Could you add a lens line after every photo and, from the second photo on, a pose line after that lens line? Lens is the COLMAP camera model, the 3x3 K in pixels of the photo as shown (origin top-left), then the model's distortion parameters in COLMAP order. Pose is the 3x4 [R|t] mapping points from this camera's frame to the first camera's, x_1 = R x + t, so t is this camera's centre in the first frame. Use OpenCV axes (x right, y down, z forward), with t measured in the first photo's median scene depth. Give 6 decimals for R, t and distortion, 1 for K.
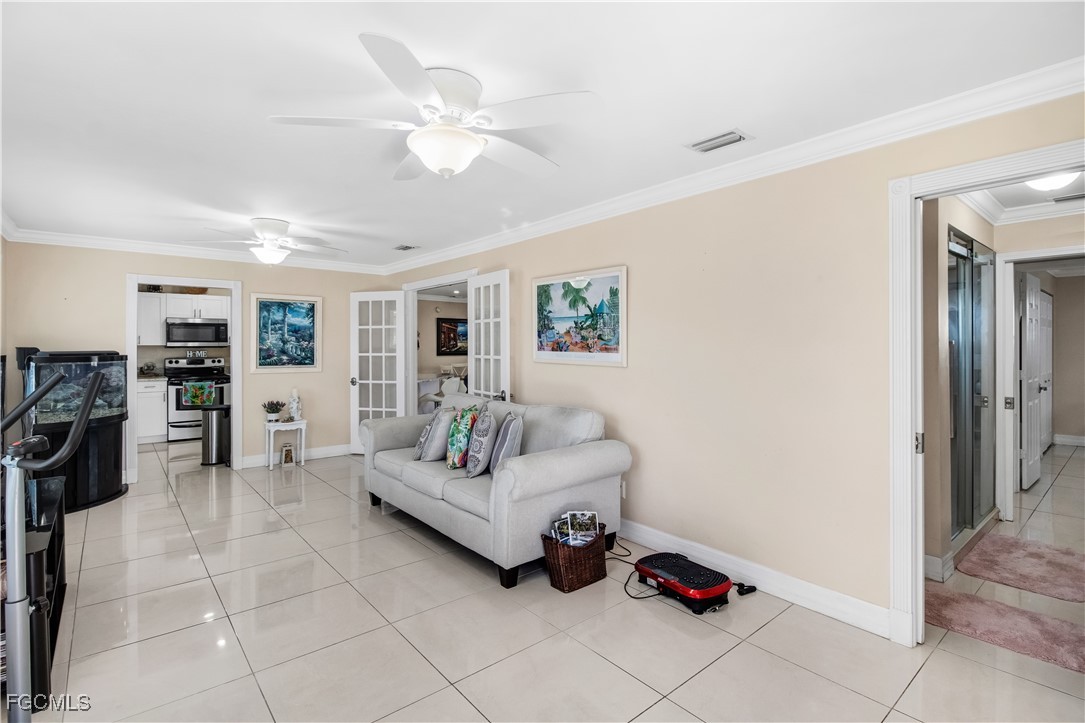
lens RADIAL K [[515.9, 0, 548.1], [0, 515.9, 343.7], [0, 0, 1]] dist [-0.000163, -0.000404]
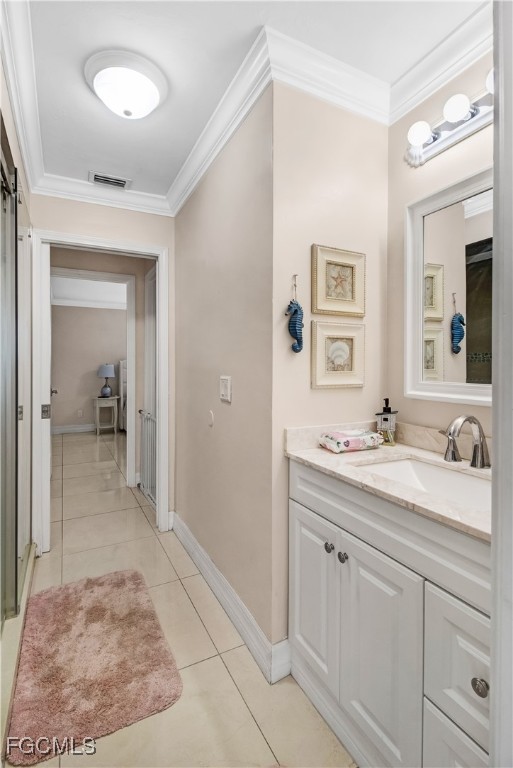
lens RADIAL K [[365.1, 0, 256.5], [0, 365.1, 369.3], [0, 0, 1]] dist [-0.000163, -0.000404]
pose [[0.221331, -0.003809, 0.975191, 0.395738], [-0.003906, 0.999981, 0.004793, 0.042750], [-0.975191, -0.004870, 0.221312, 0.540098]]
